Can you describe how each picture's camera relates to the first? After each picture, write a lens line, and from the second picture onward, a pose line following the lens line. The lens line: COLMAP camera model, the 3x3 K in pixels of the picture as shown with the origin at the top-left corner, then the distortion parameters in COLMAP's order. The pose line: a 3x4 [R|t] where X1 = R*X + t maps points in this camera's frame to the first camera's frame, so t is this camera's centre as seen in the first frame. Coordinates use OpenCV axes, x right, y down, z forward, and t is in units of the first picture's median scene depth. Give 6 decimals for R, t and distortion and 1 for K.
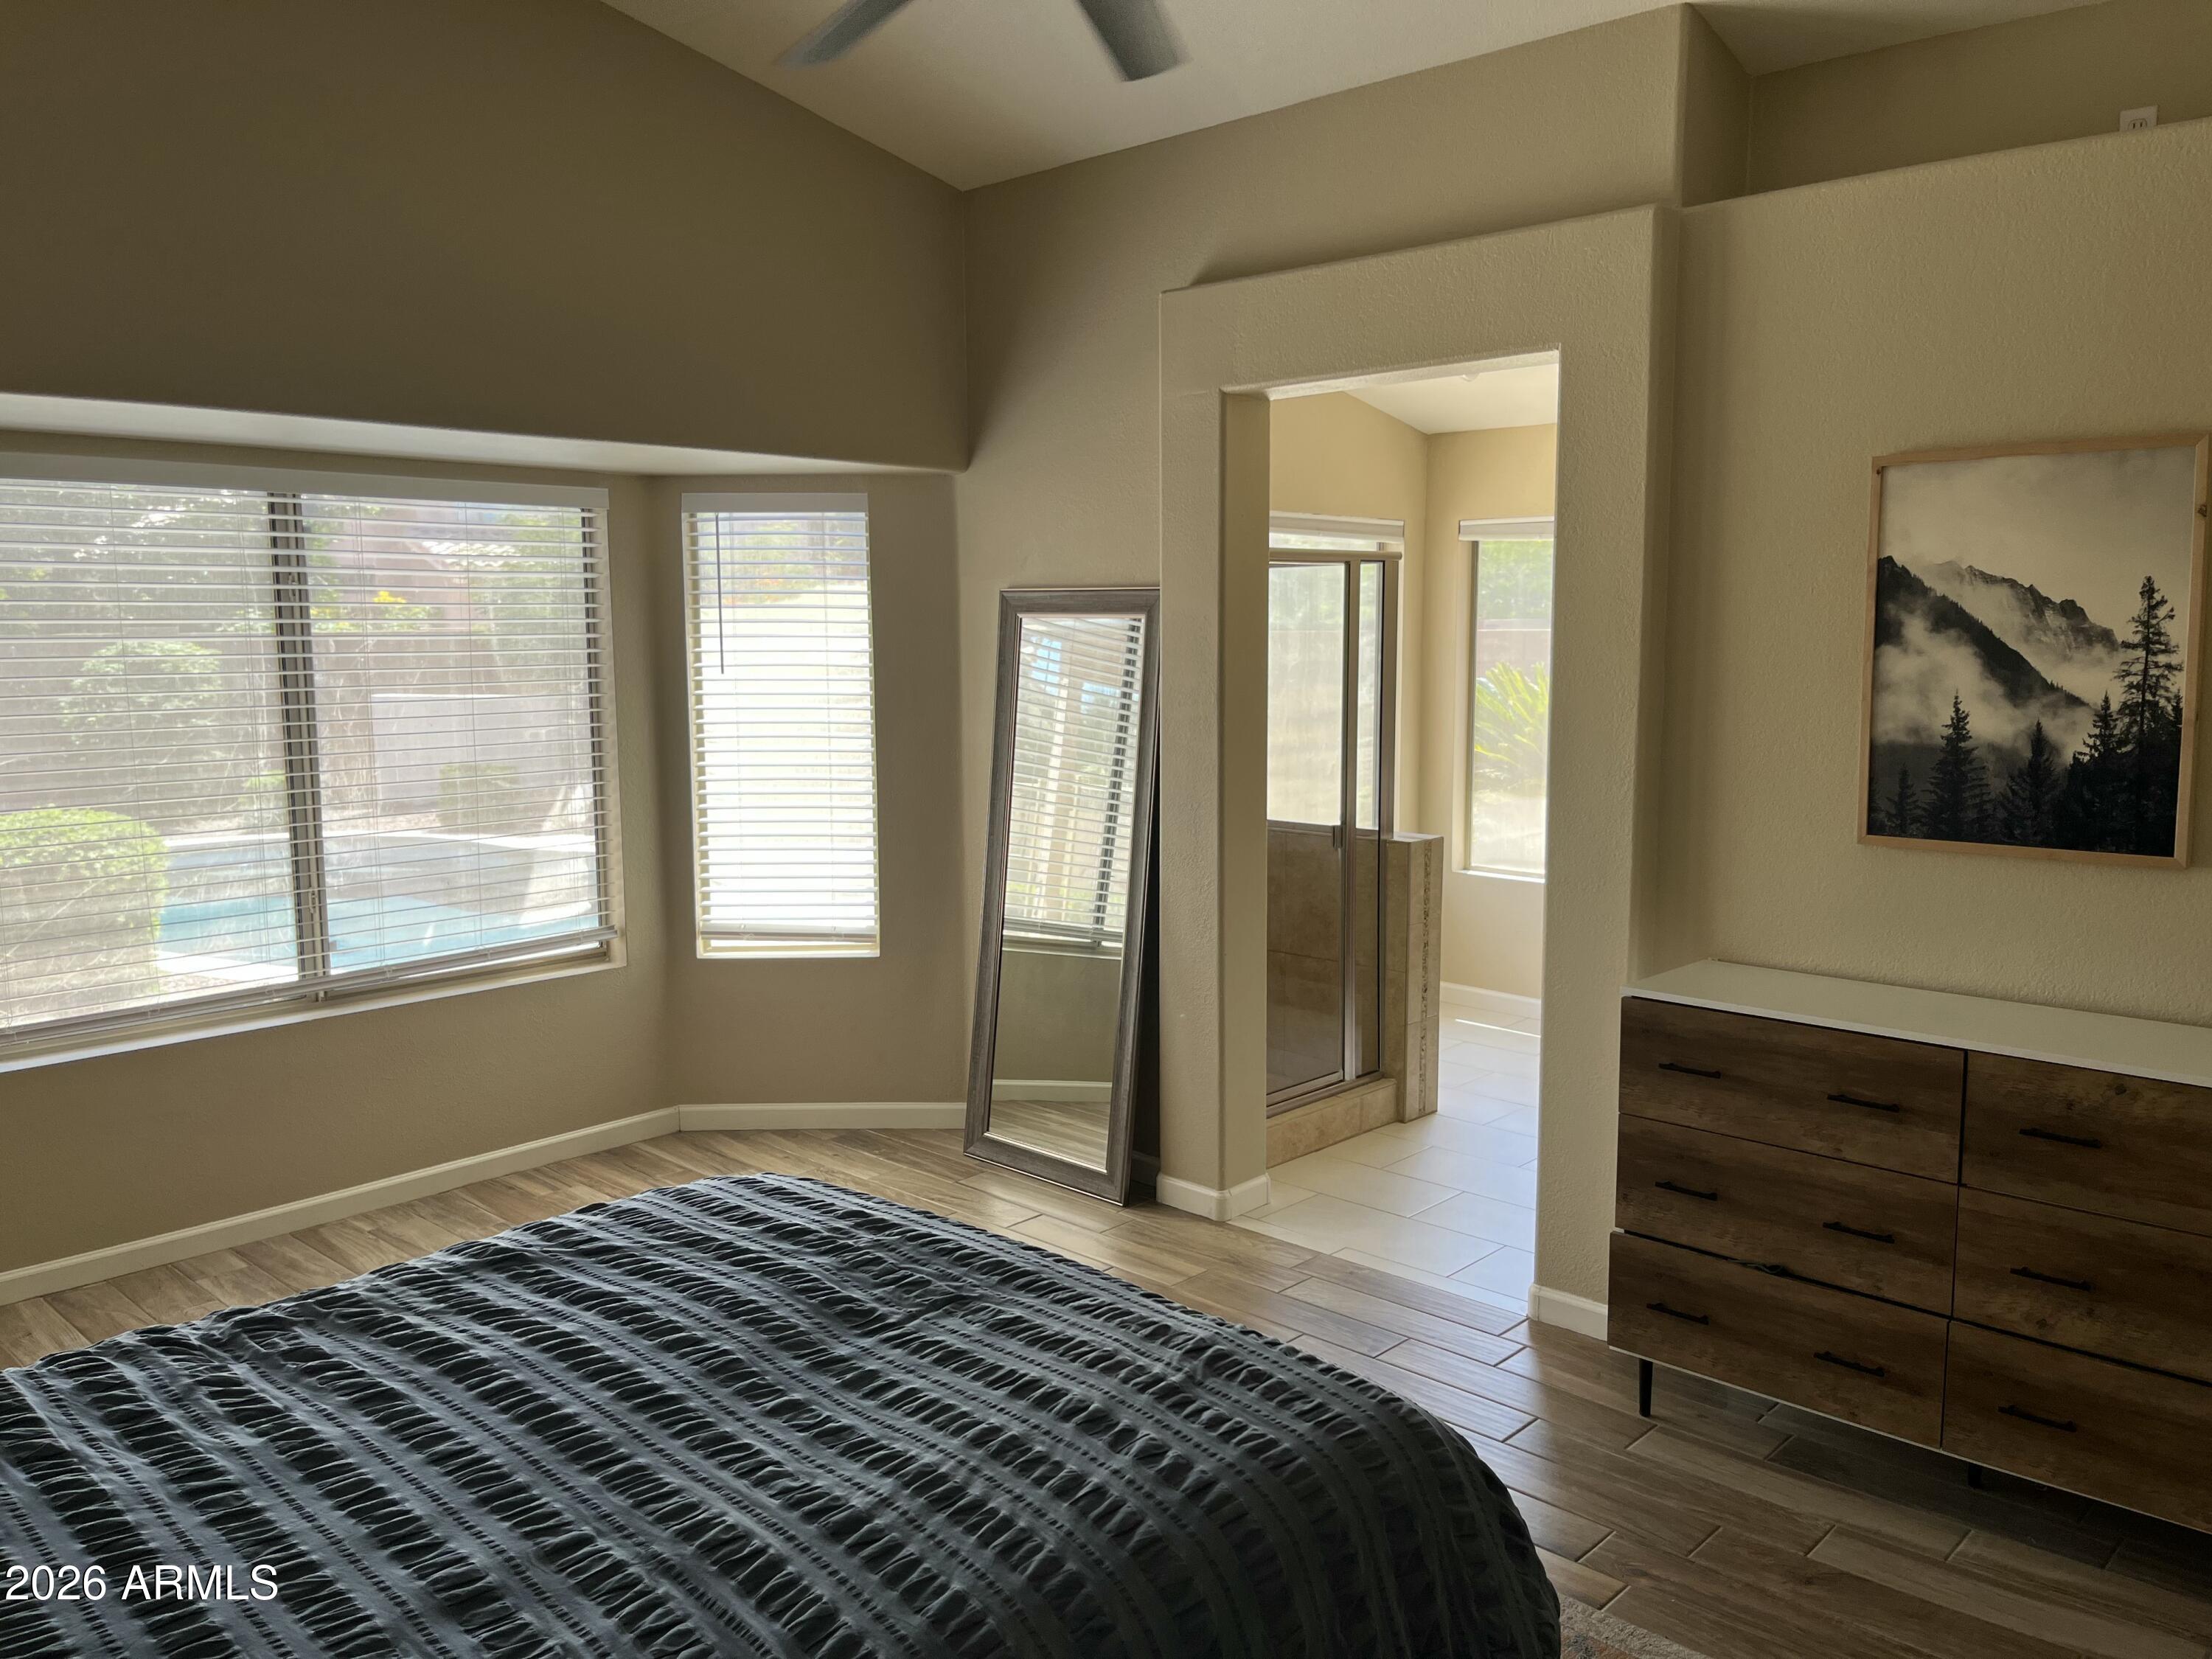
lens RADIAL K [[1676.2, 0, 1080.9], [0, 1676.2, 827.5], [0, 0, 1]] dist [0.055316, -0.081503]
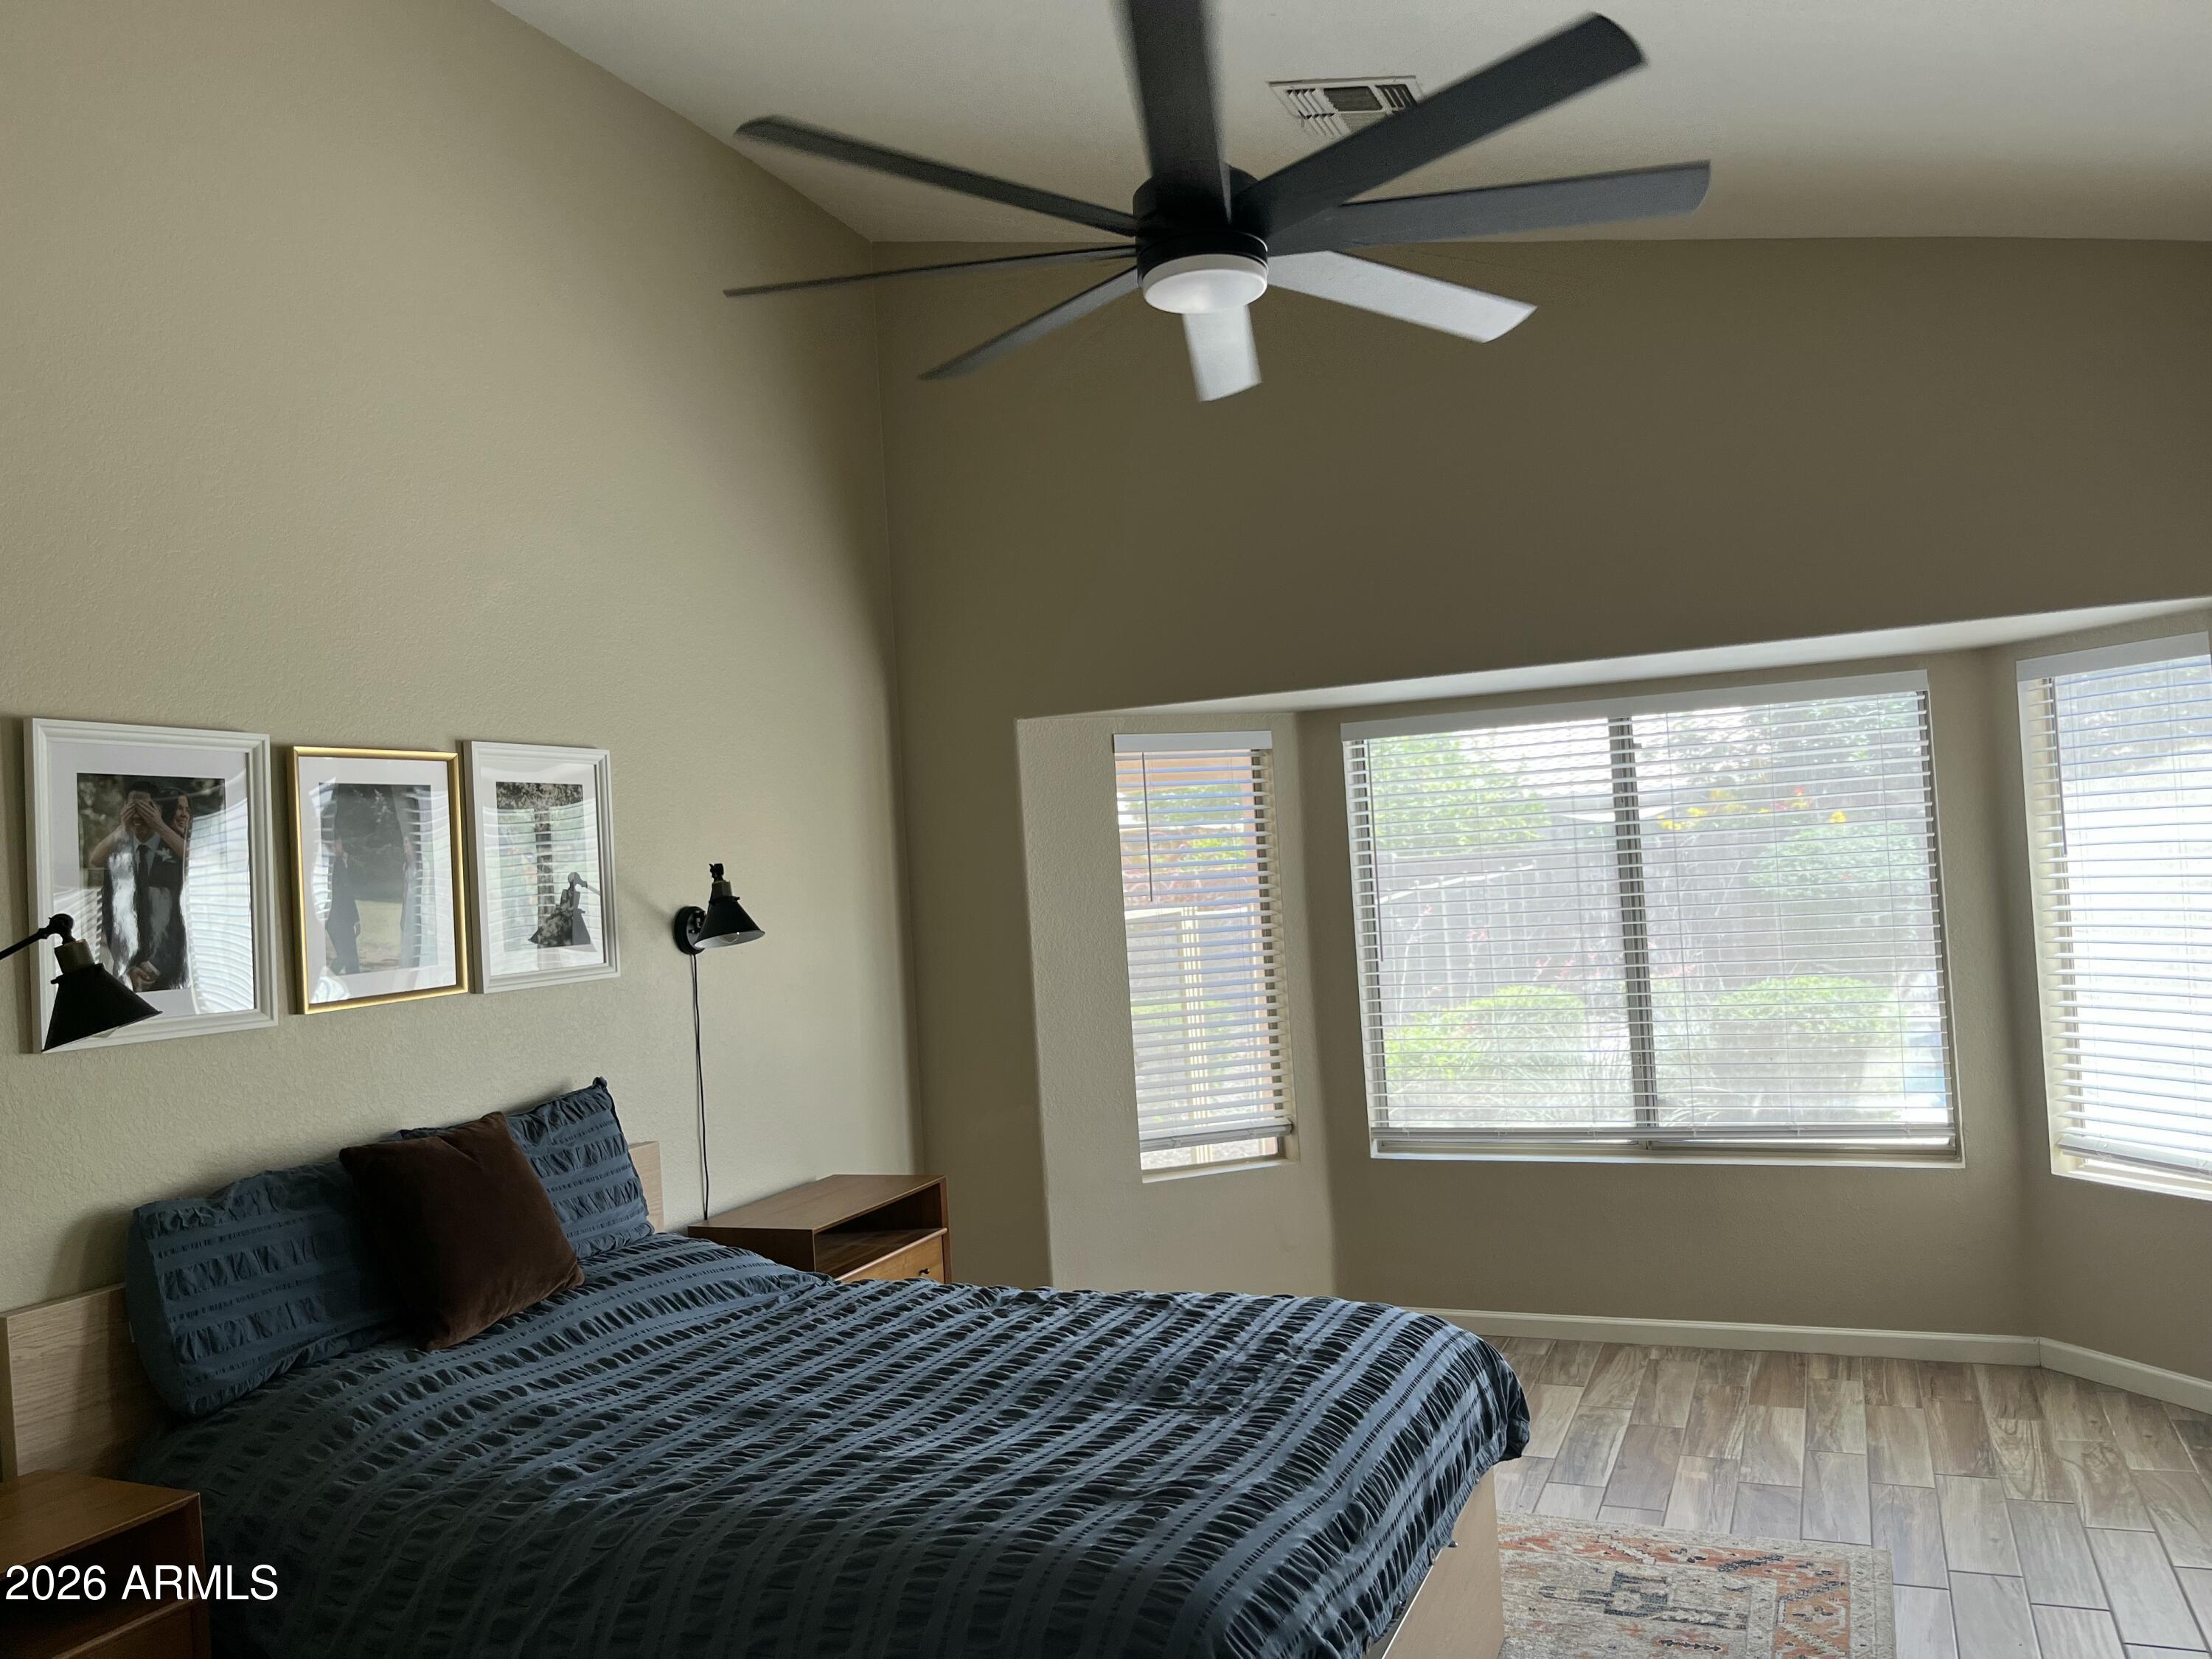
lens RADIAL K [[1676.2, 0, 1123.2], [0, 1676.2, 850.7], [0, 0, 1]] dist [0.055316, -0.081503]
pose [[0.345565, -0.024071, -0.938086, 0.779168], [-0.059301, 0.997113, -0.047430, -0.036407], [0.936519, 0.072020, 0.343140, 0.387866]]
